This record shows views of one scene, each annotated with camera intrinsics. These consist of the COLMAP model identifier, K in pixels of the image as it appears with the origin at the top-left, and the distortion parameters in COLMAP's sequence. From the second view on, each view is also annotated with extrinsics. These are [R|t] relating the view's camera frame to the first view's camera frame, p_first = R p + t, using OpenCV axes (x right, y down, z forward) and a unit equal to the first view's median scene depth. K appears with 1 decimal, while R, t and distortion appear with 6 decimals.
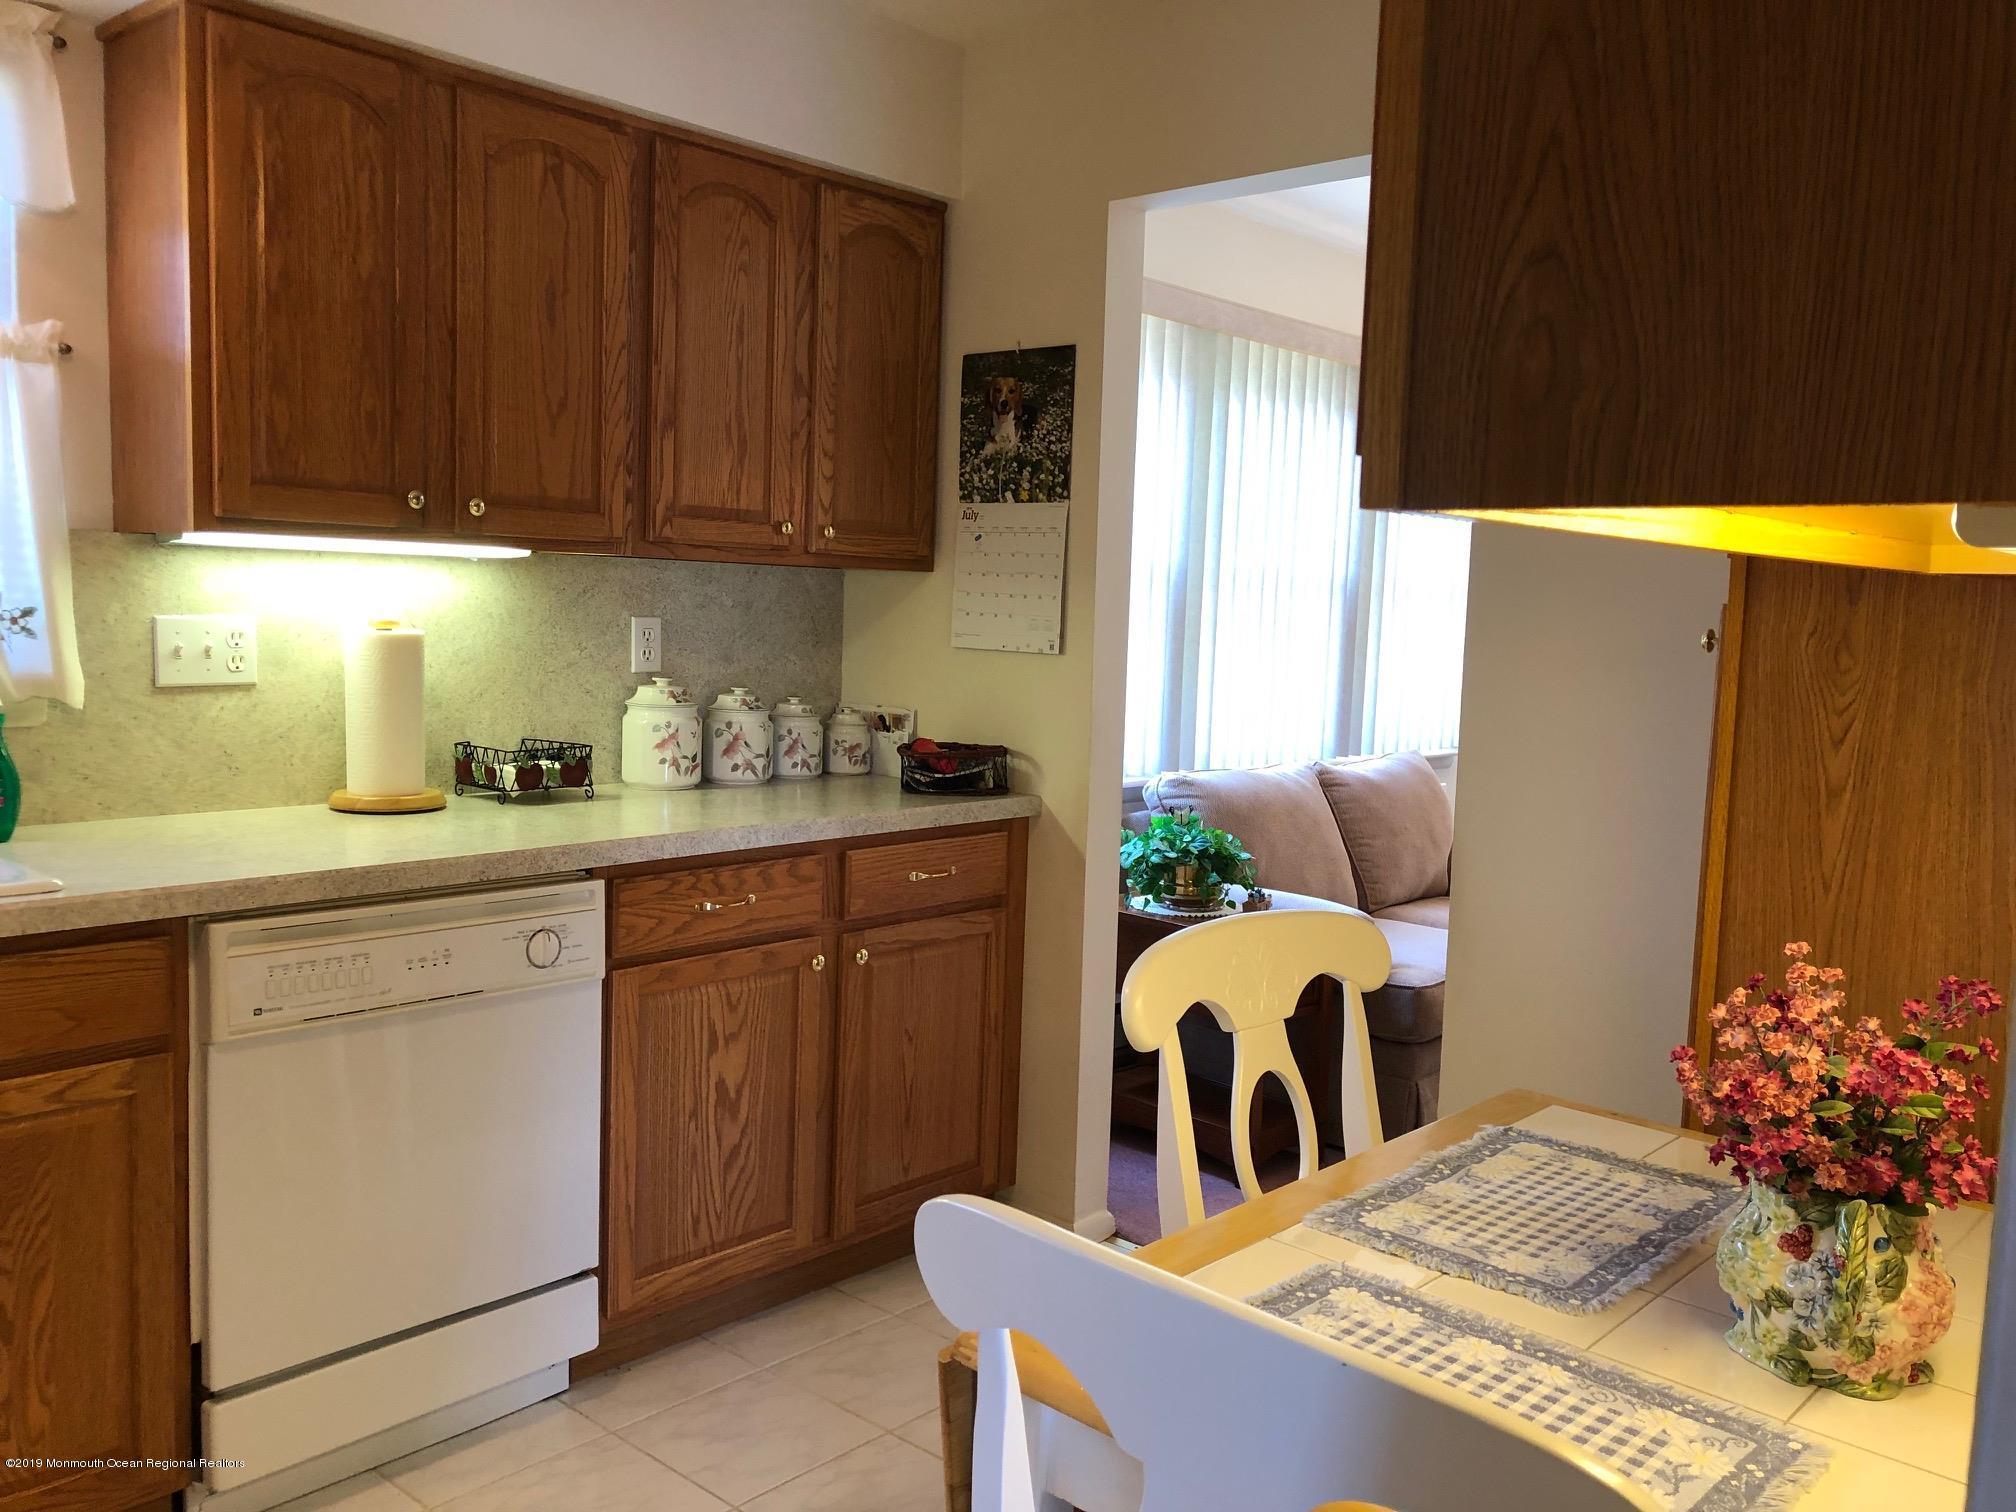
lens RADIAL K [[1636.1, 0, 1044.1], [0, 1636.1, 753.2], [0, 0, 1]] dist [0.029239, -0.043800]
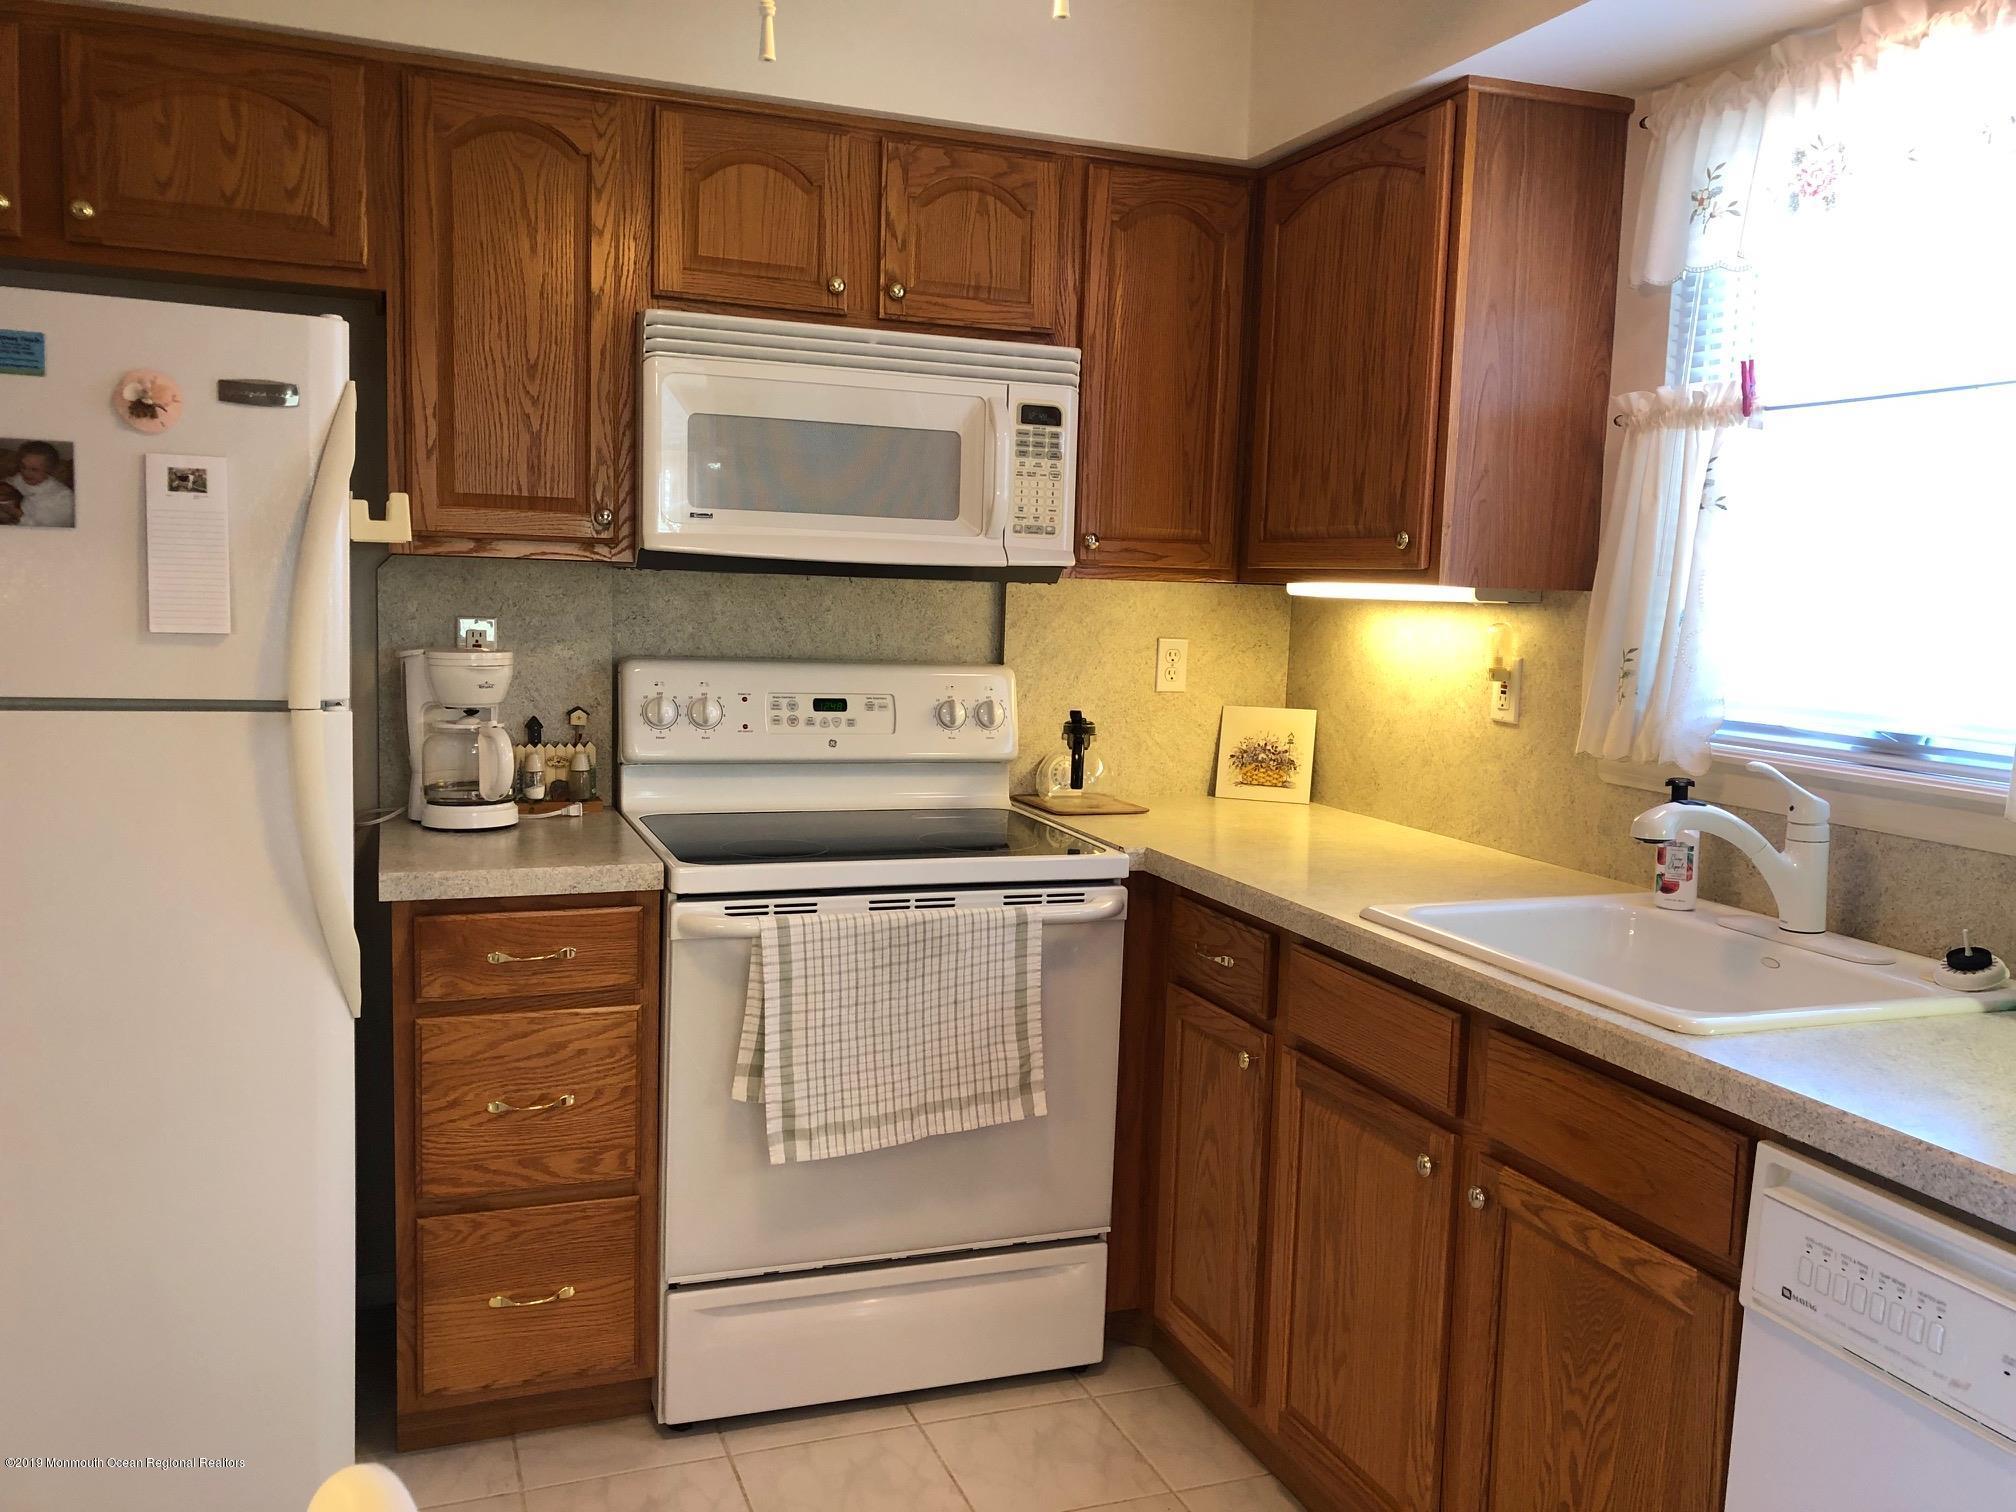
lens RADIAL K [[1636.1, 0, 1023.7], [0, 1636.1, 757.9], [0, 0, 1]] dist [0.029239, -0.043800]
pose [[-0.464660, 0.040971, -0.884541, 0.220462], [-0.137516, 0.983471, 0.117792, -0.081812], [0.874746, 0.176372, -0.451345, 0.821214]]
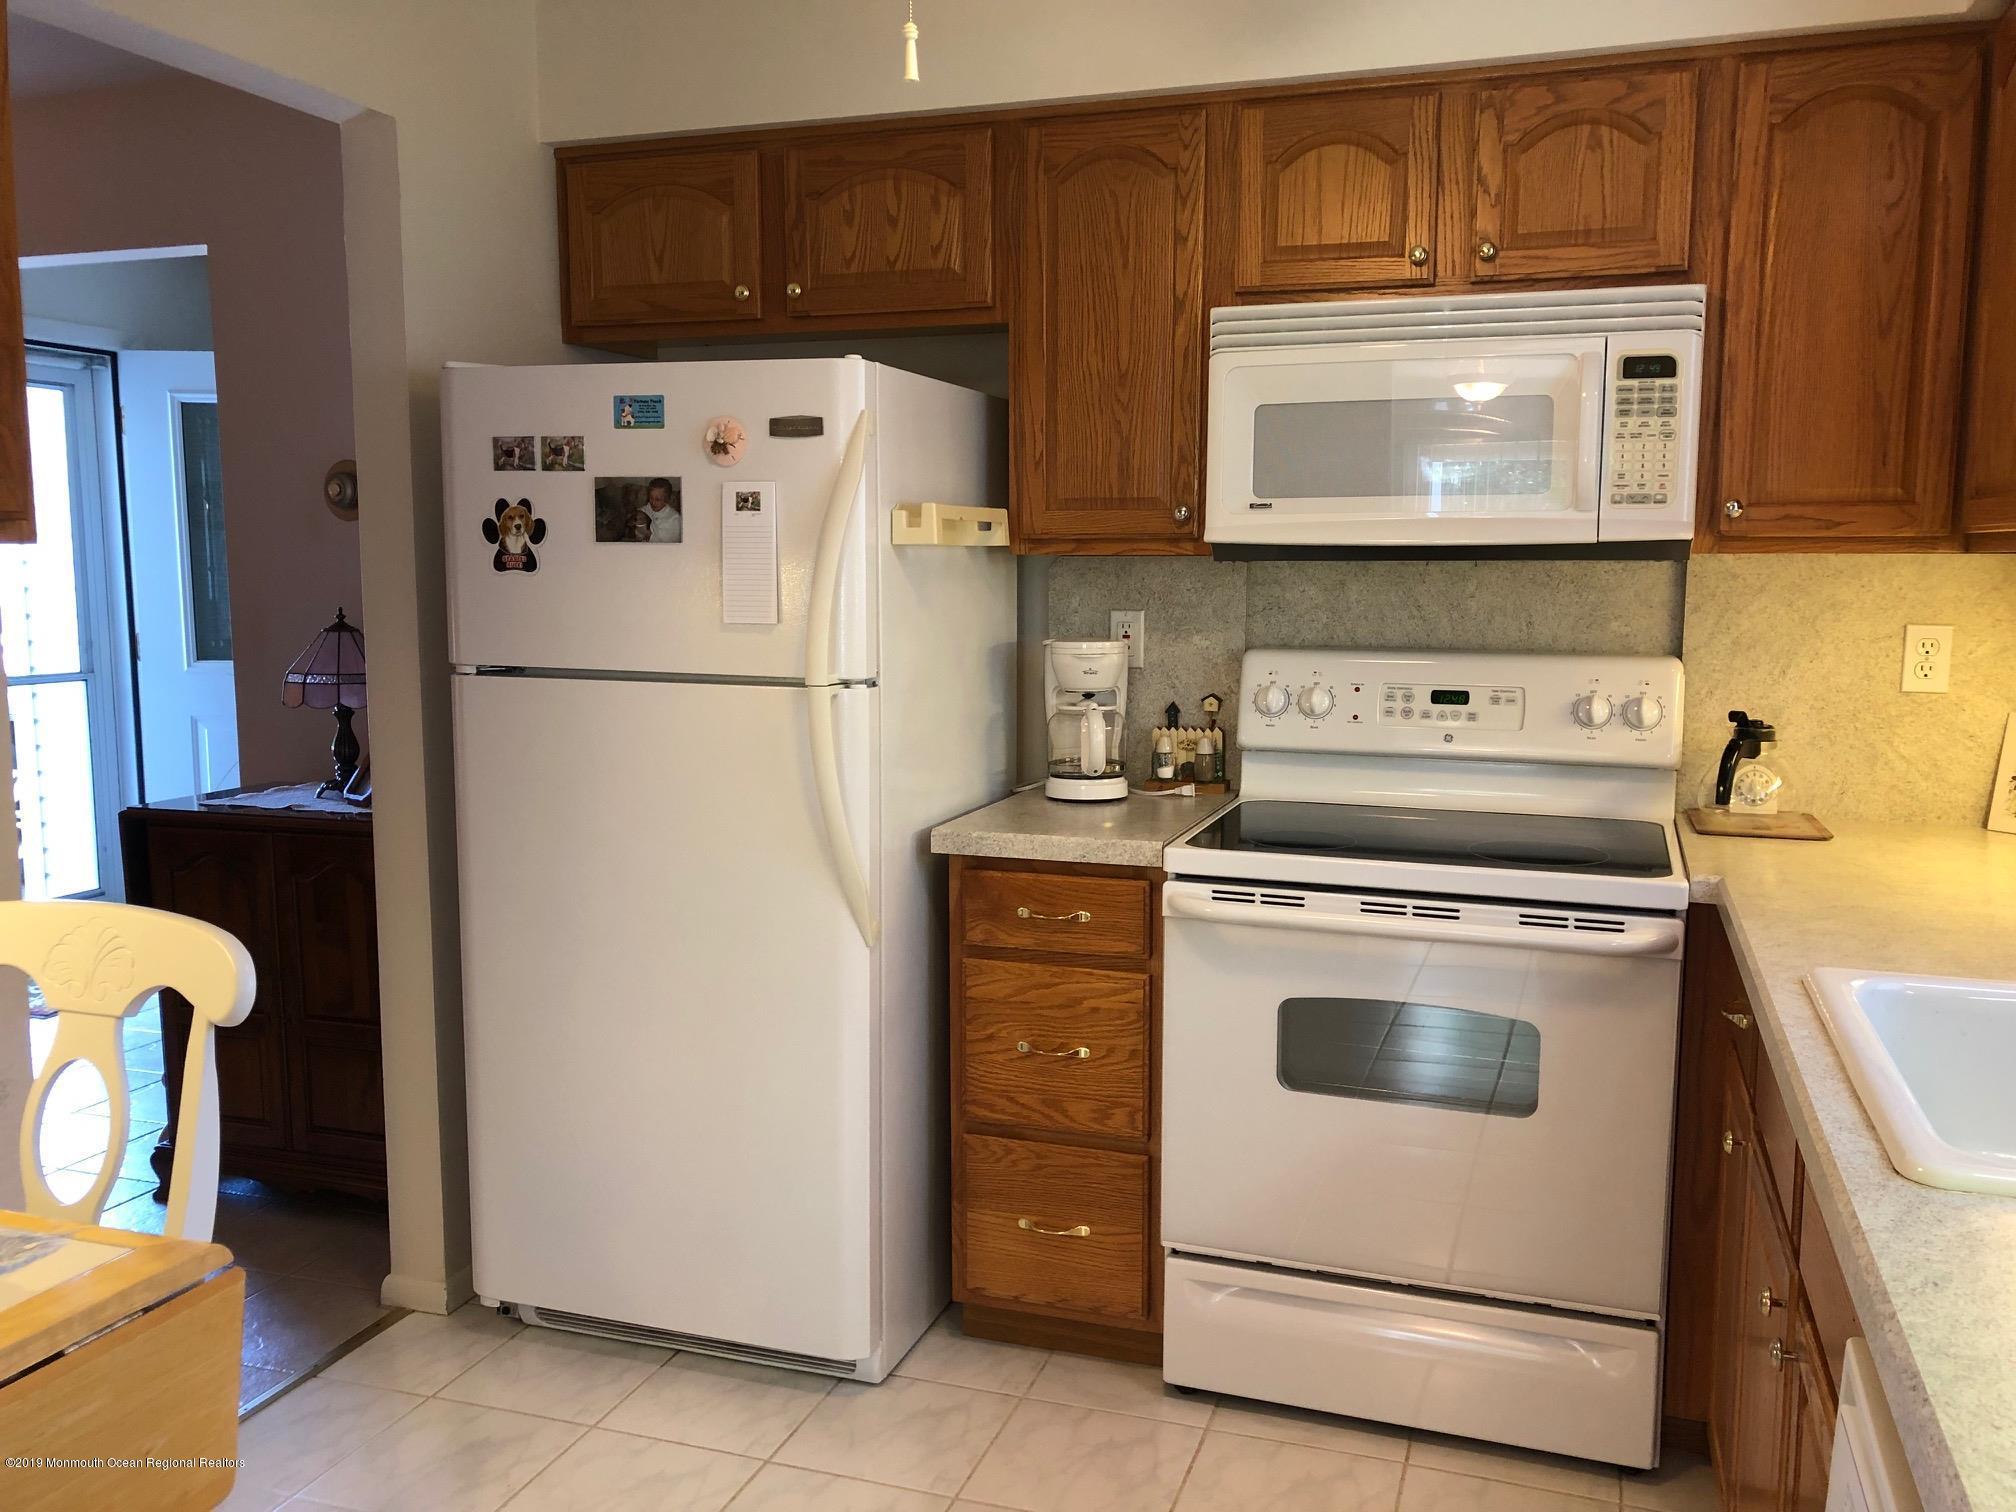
lens RADIAL K [[1636.1, 0, 1016.1], [0, 1636.1, 759.3], [0, 0, 1]] dist [0.029239, -0.043800]
pose [[-0.926971, 0.005795, -0.375088, -0.065392], [-0.074493, 0.977125, 0.199194, -0.120410], [0.367662, 0.212588, -0.905335, 1.071403]]
